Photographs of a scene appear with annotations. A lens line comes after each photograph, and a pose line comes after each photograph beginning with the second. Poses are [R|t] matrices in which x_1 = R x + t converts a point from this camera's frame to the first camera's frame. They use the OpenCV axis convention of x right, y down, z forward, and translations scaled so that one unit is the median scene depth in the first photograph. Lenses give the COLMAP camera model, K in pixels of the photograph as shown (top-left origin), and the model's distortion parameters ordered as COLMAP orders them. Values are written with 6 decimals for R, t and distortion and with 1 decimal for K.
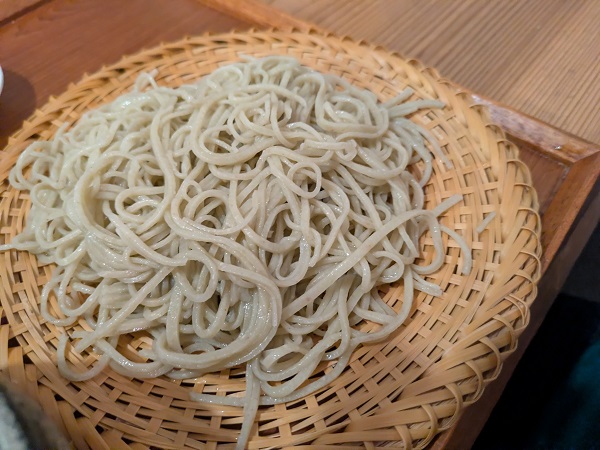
lens RADIAL K [[521.9, 0, 299.7], [0, 521.9, 227.8], [0, 0, 1]] dist [0.006956, -0.044359]
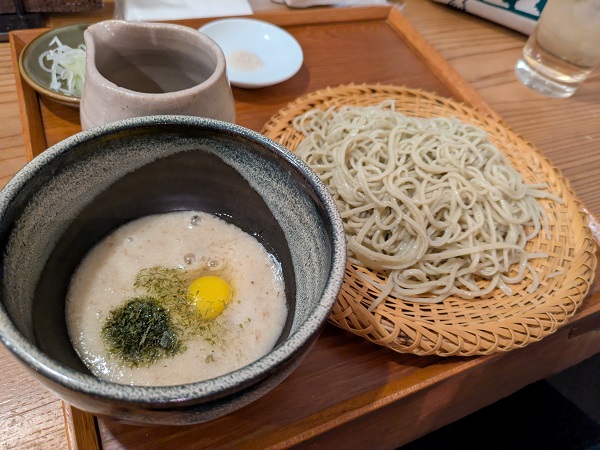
lens RADIAL K [[521.9, 0, 302.9], [0, 521.9, 230.7], [0, 0, 1]] dist [0.006956, -0.044359]
pose [[0.874641, 0.460231, -0.152285, -0.136583], [-0.470954, 0.881164, -0.041873, 0.302836], [0.114917, 0.108343, 0.987449, -0.674439]]
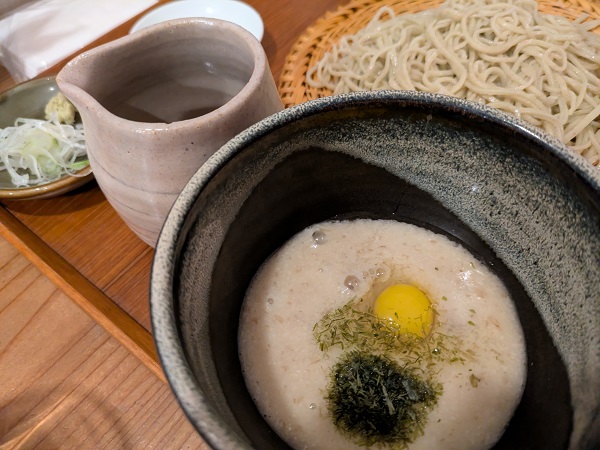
lens RADIAL K [[521.9, 0, 299.0], [0, 521.9, 225.3], [0, 0, 1]] dist [0.006956, -0.044359]
pose [[0.999572, -0.028737, -0.005449, -0.662749], [0.028623, 0.999392, -0.019891, 0.351485], [0.006017, 0.019726, 0.999787, -0.398300]]
